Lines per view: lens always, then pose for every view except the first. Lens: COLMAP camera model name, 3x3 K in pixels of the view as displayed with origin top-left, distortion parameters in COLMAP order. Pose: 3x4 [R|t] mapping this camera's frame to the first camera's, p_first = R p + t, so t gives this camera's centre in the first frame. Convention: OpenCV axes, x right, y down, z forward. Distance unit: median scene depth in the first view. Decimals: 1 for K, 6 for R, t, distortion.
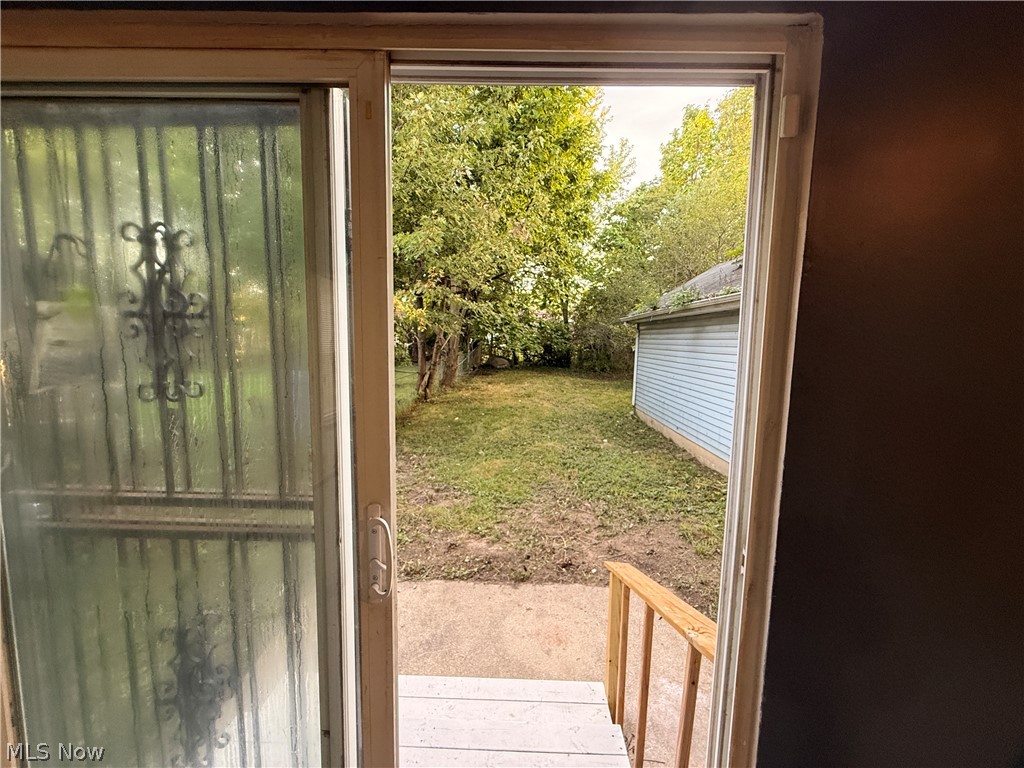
lens RADIAL K [[411.5, 0, 510.4], [0, 411.5, 384.3], [0, 0, 1]] dist [0.000170, 0.000017]
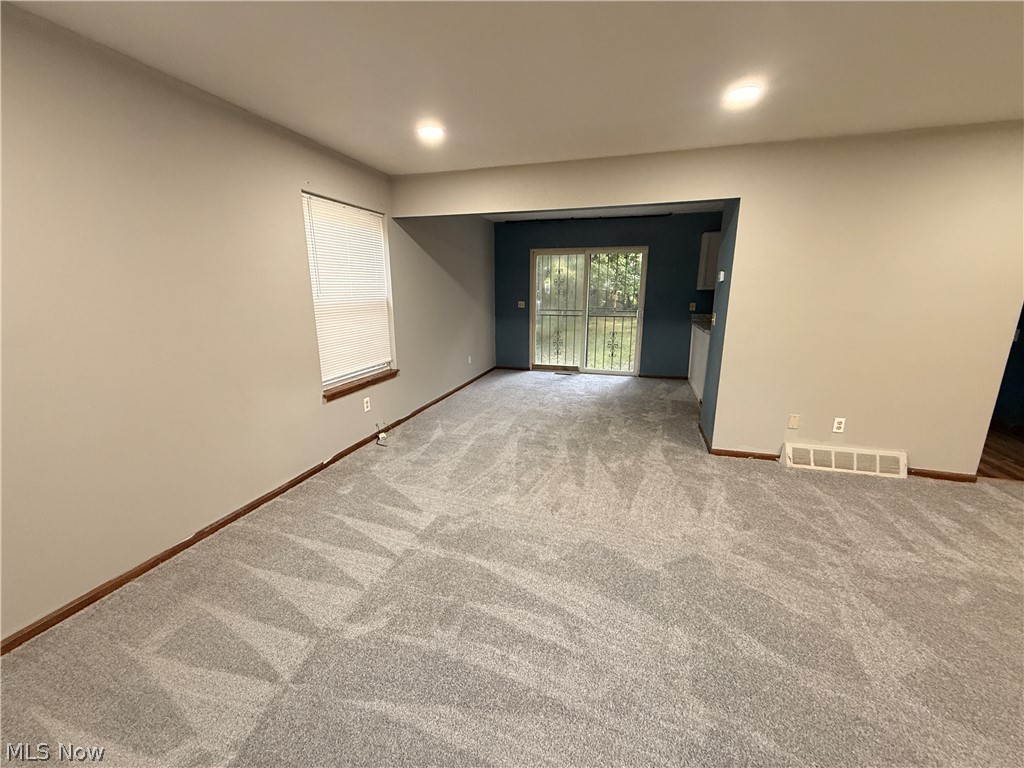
lens RADIAL K [[411.5, 0, 511.0], [0, 411.5, 384.5], [0, 0, 1]] dist [0.000170, 0.000017]
pose [[0.960236, 0.039789, -0.276338, 0.063214], [-0.005957, 0.992487, 0.122208, 0.077791], [0.279124, -0.115702, 0.953259, -0.658449]]
